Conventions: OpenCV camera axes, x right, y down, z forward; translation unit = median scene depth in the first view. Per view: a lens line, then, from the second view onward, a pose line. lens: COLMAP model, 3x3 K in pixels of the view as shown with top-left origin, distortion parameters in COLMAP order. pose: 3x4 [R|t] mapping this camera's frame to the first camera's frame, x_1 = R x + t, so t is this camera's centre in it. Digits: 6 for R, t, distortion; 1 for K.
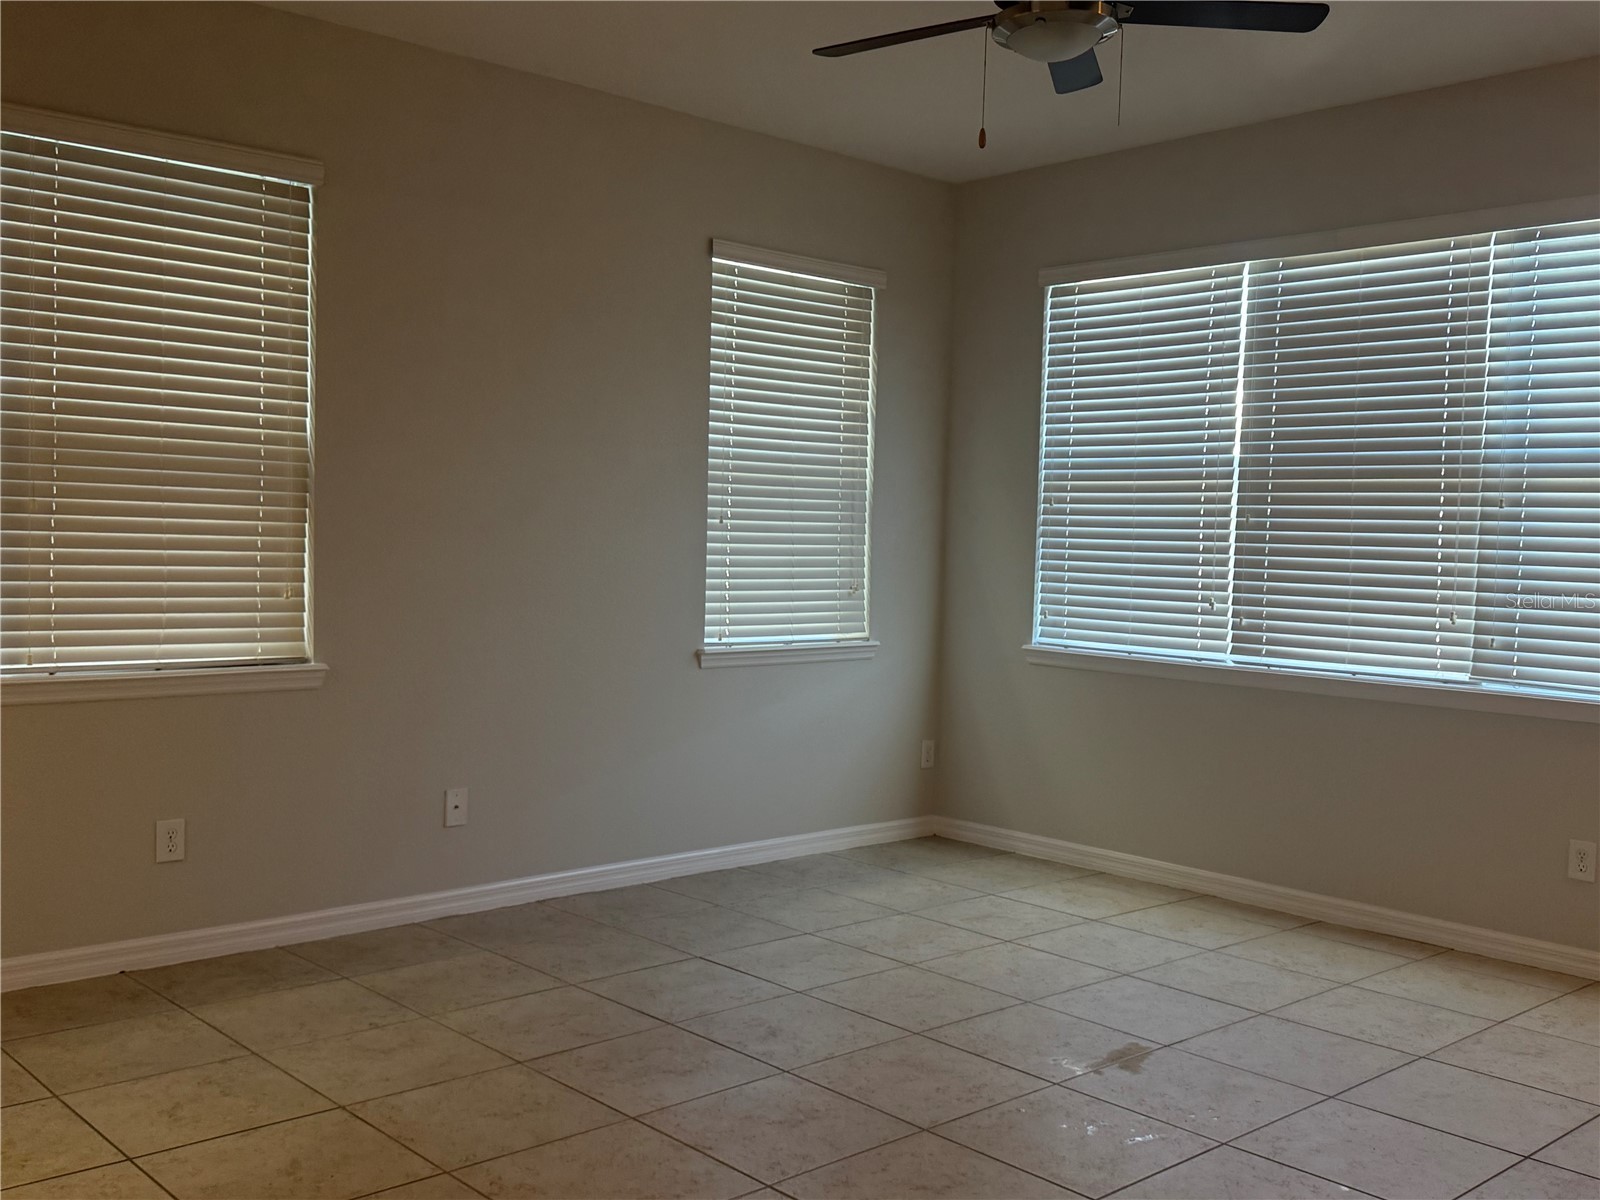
lens RADIAL K [[1540.7, 0, 802.1], [0, 1540.7, 599.4], [0, 0, 1]] dist [-0.006864, 0.000000]
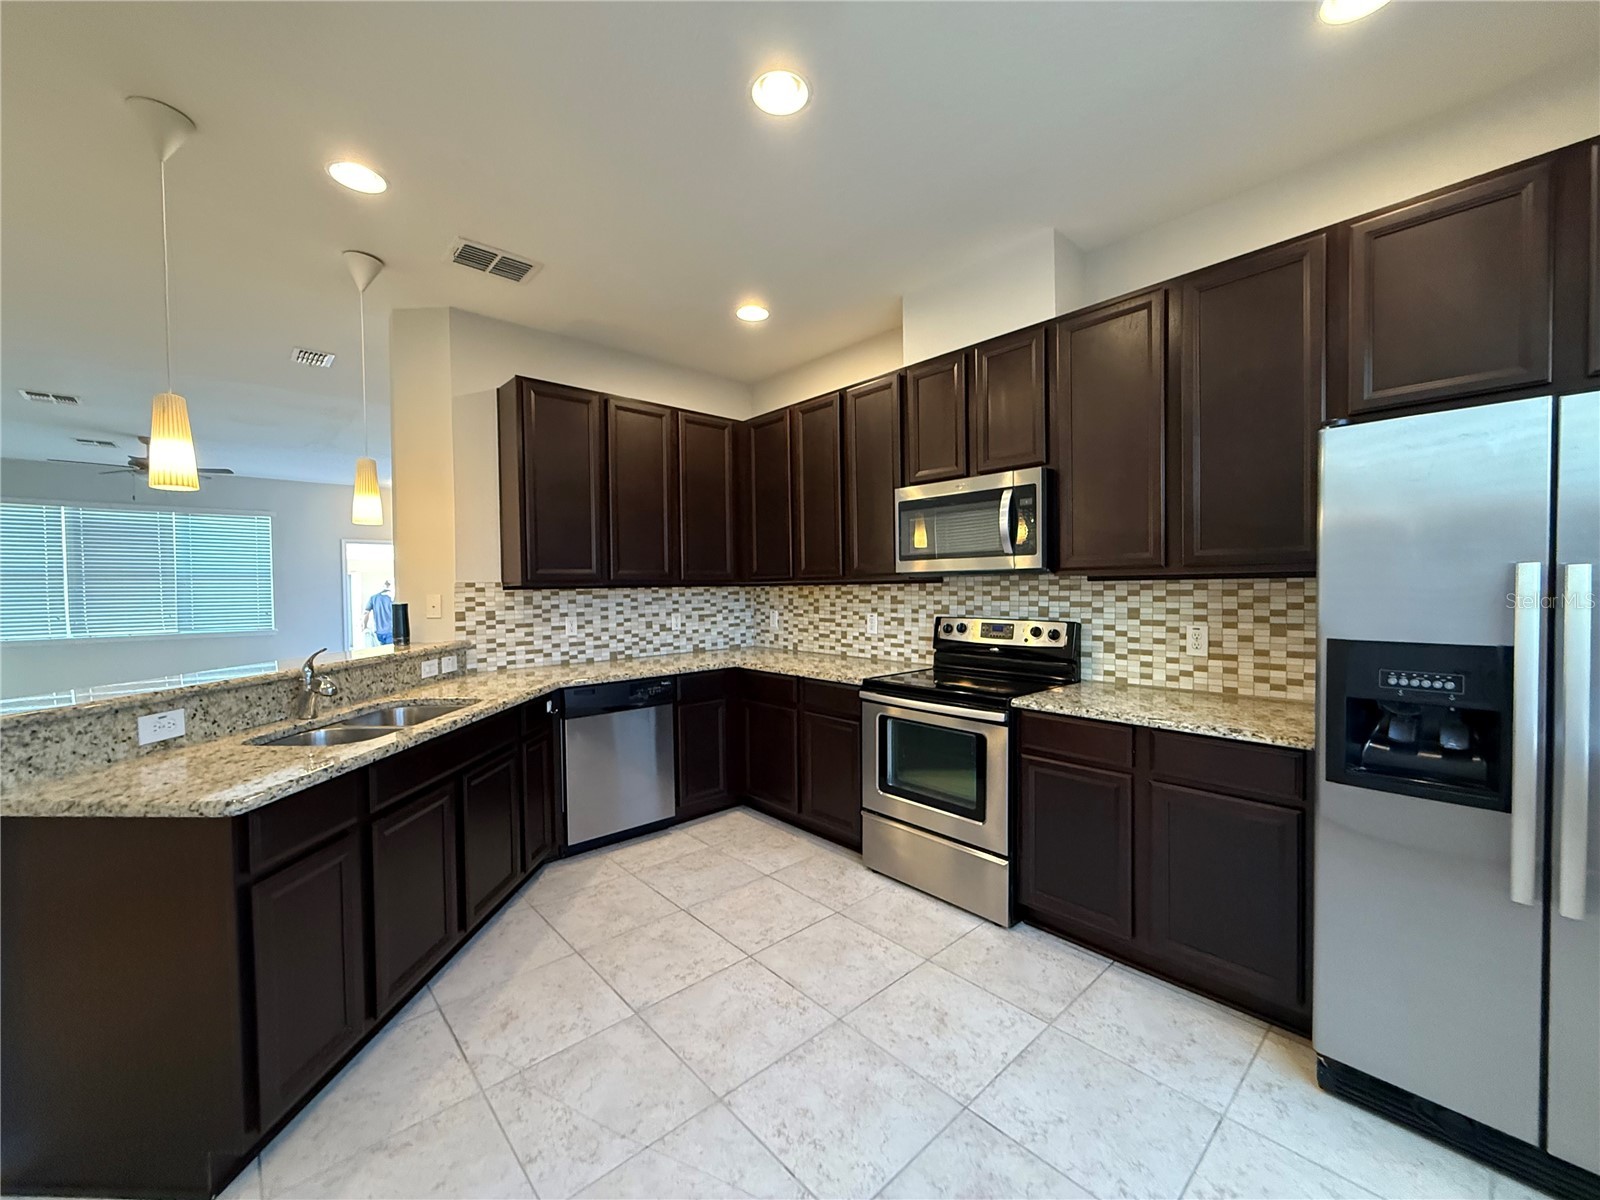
lens RADIAL K [[642.5, 0, 805.3], [0, 642.5, 599.6], [0, 0, 1]] dist [0.002094, -0.001467]
pose [[-0.004575, -0.060793, 0.998140, -1.005098], [0.061330, 0.996254, 0.060959, -0.021245], [-0.998107, 0.061495, -0.000830, -0.465014]]
